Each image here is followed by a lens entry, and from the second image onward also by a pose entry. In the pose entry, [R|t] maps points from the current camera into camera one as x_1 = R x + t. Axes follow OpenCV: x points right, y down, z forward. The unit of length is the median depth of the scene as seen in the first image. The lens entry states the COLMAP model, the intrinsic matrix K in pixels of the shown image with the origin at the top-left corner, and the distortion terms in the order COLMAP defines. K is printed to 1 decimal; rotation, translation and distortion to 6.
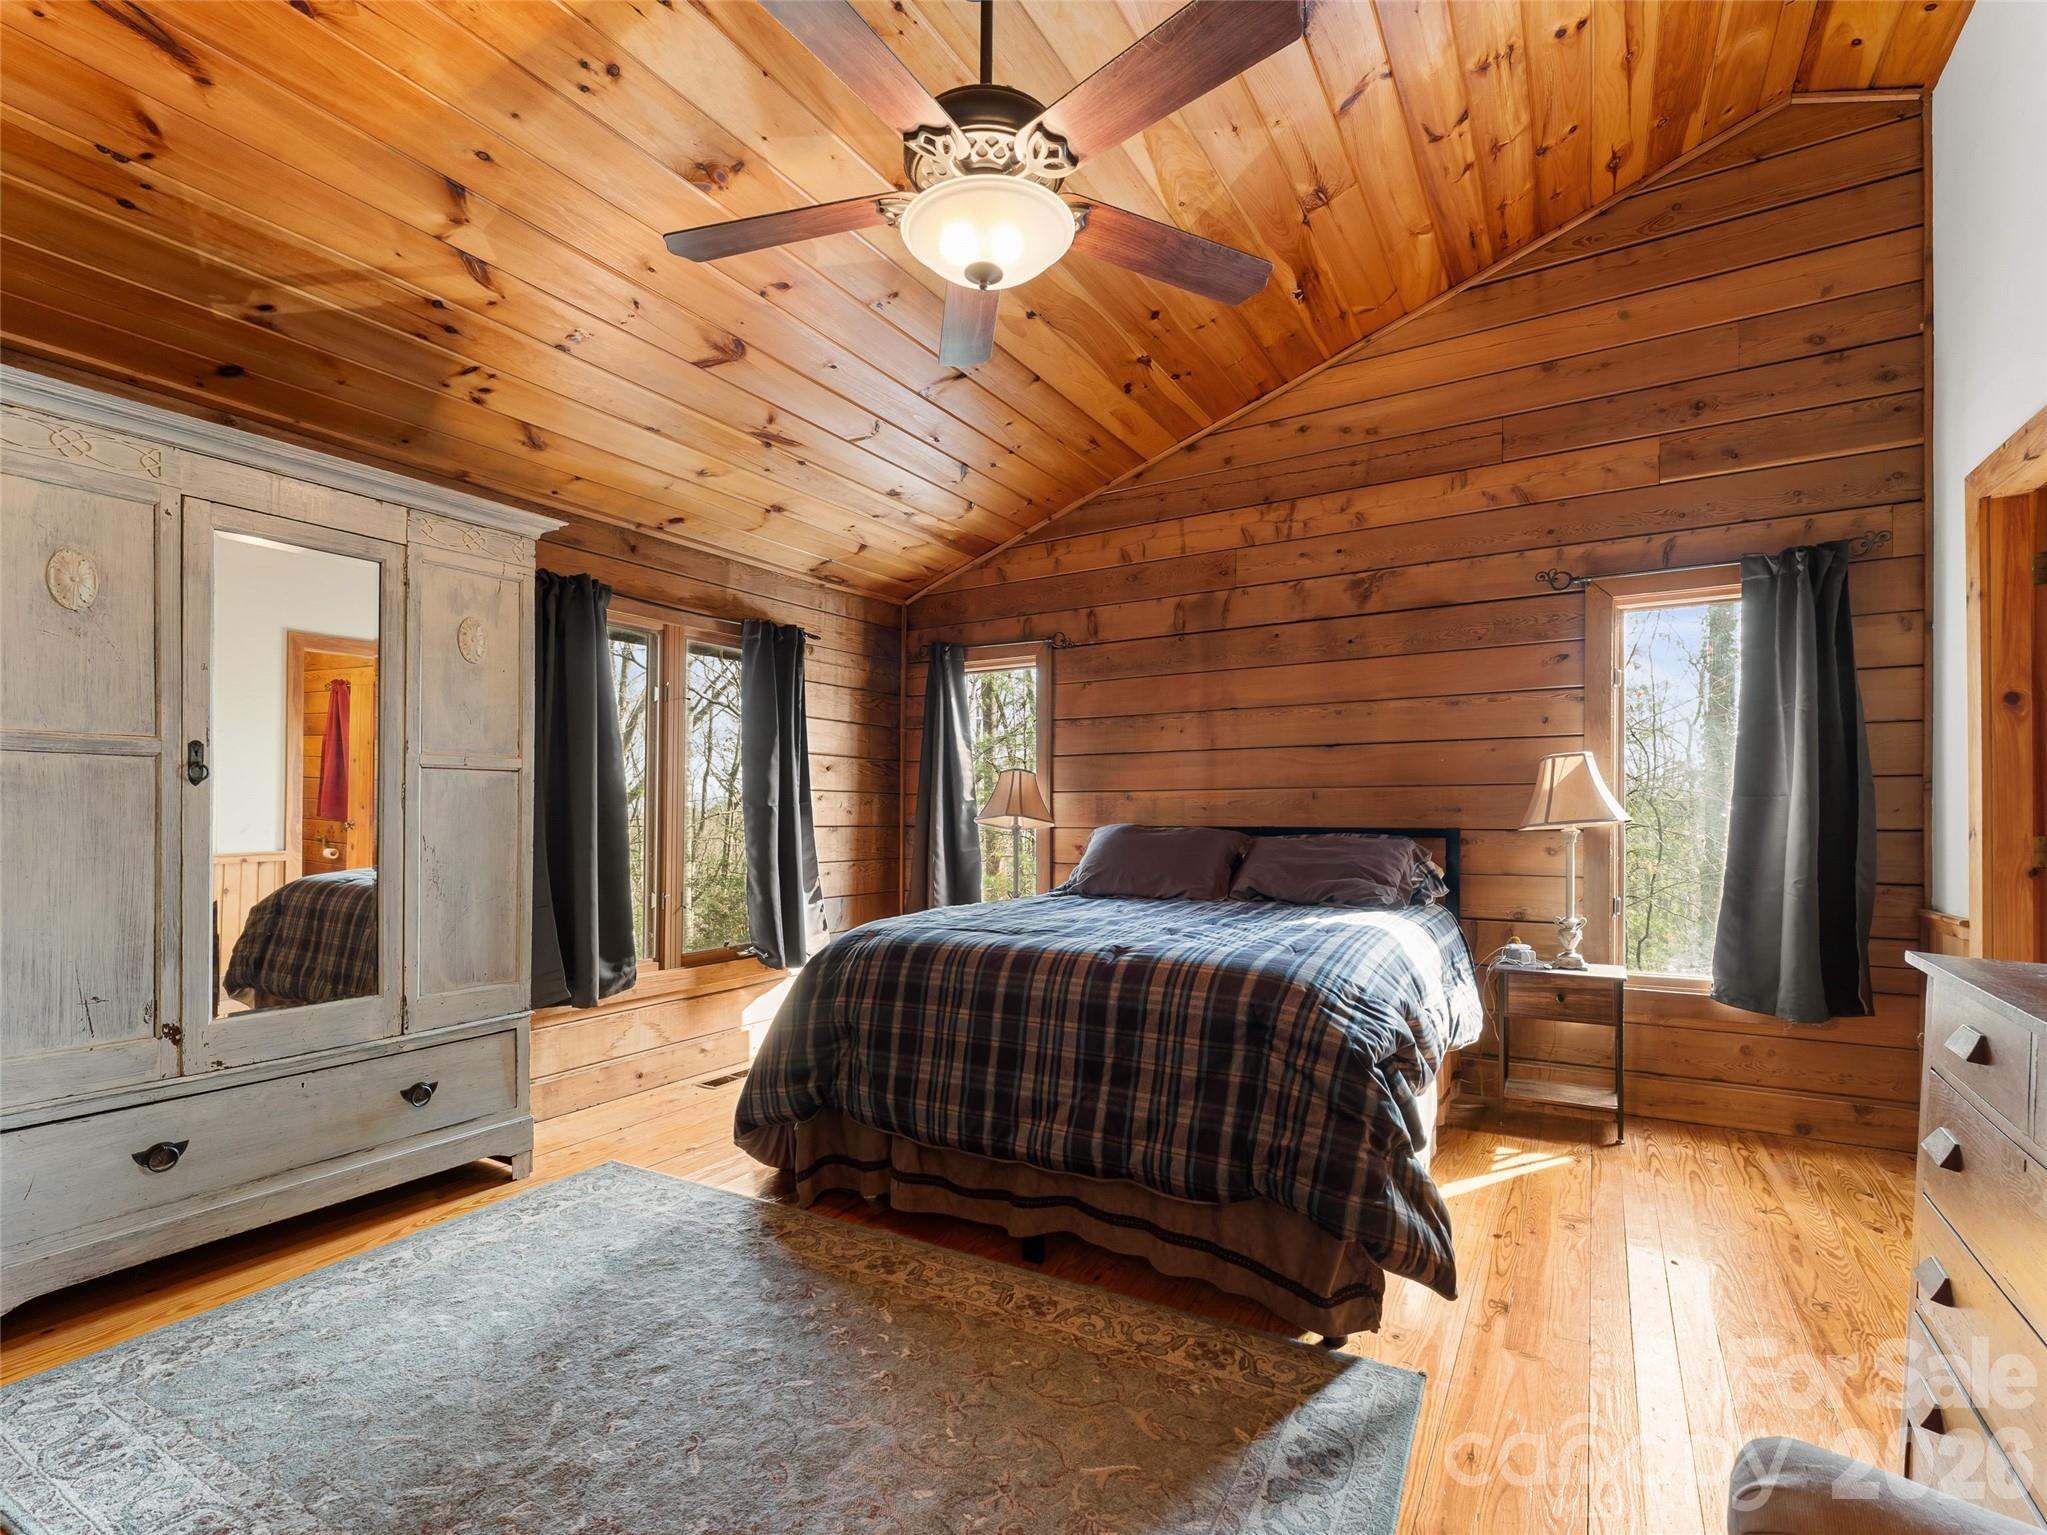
lens RADIAL K [[936.6, 0, 1015.1], [0, 936.6, 814.2], [0, 0, 1]] dist [0.001463, -0.001152]
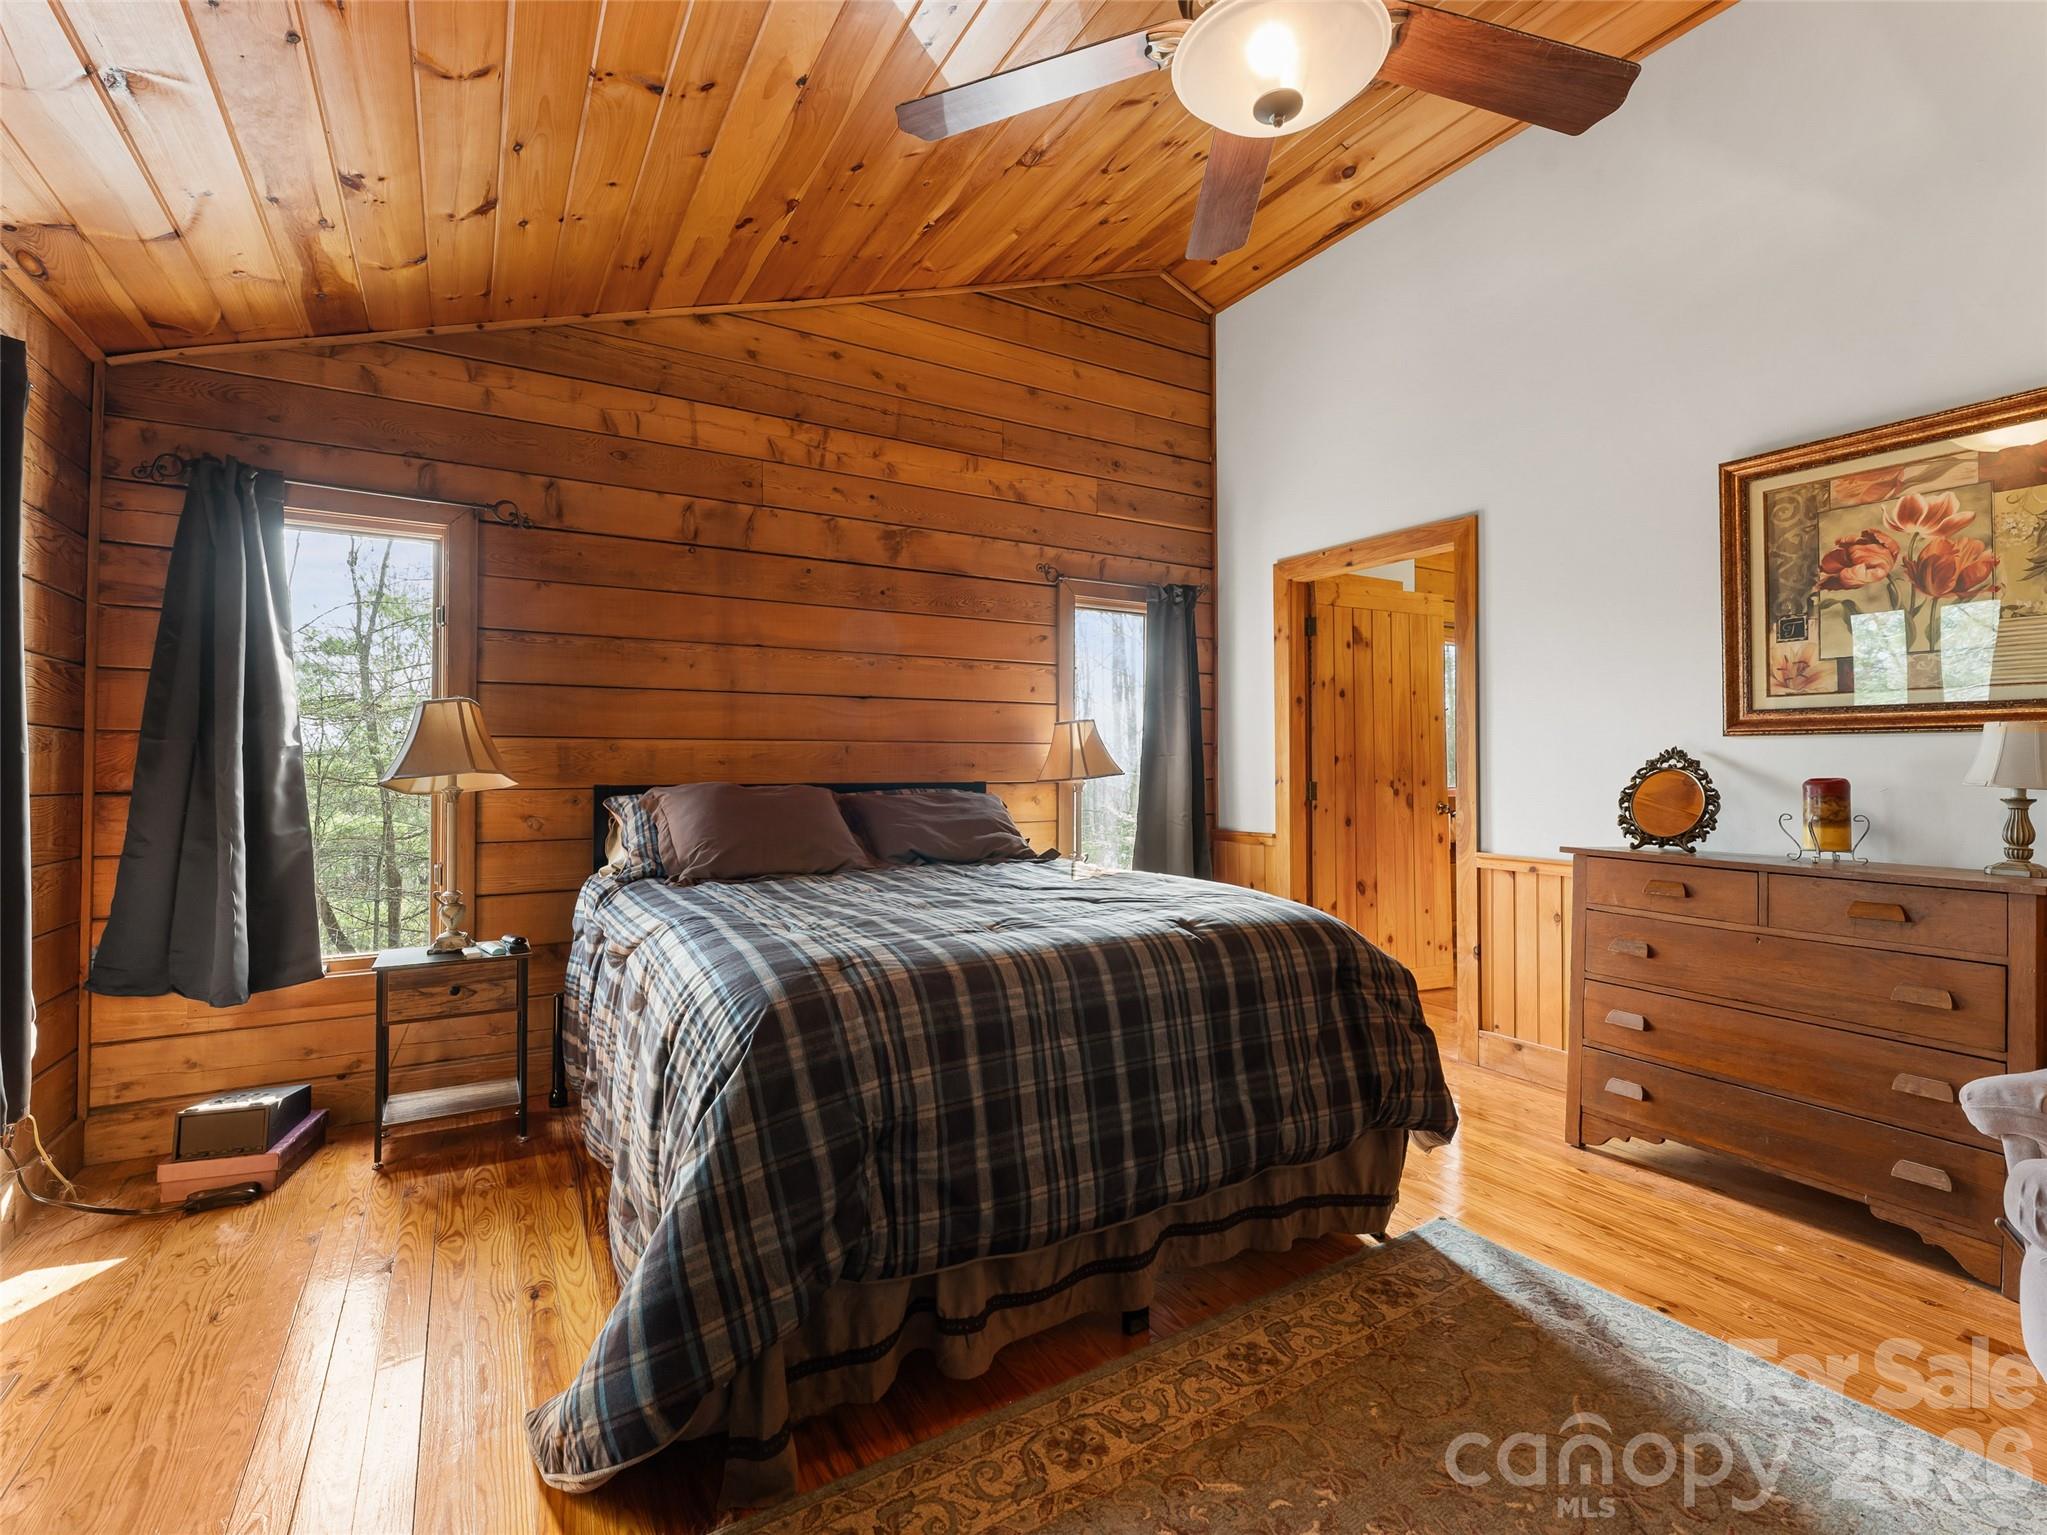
lens RADIAL K [[936.6, 0, 1018.9], [0, 936.6, 755.5], [0, 0, 1]] dist [0.001463, -0.001152]
pose [[0.474865, 0.011715, 0.879981, -0.436251], [0.000553, 0.999907, -0.013611, -0.001098], [-0.880058, 0.006950, 0.474815, 0.417915]]
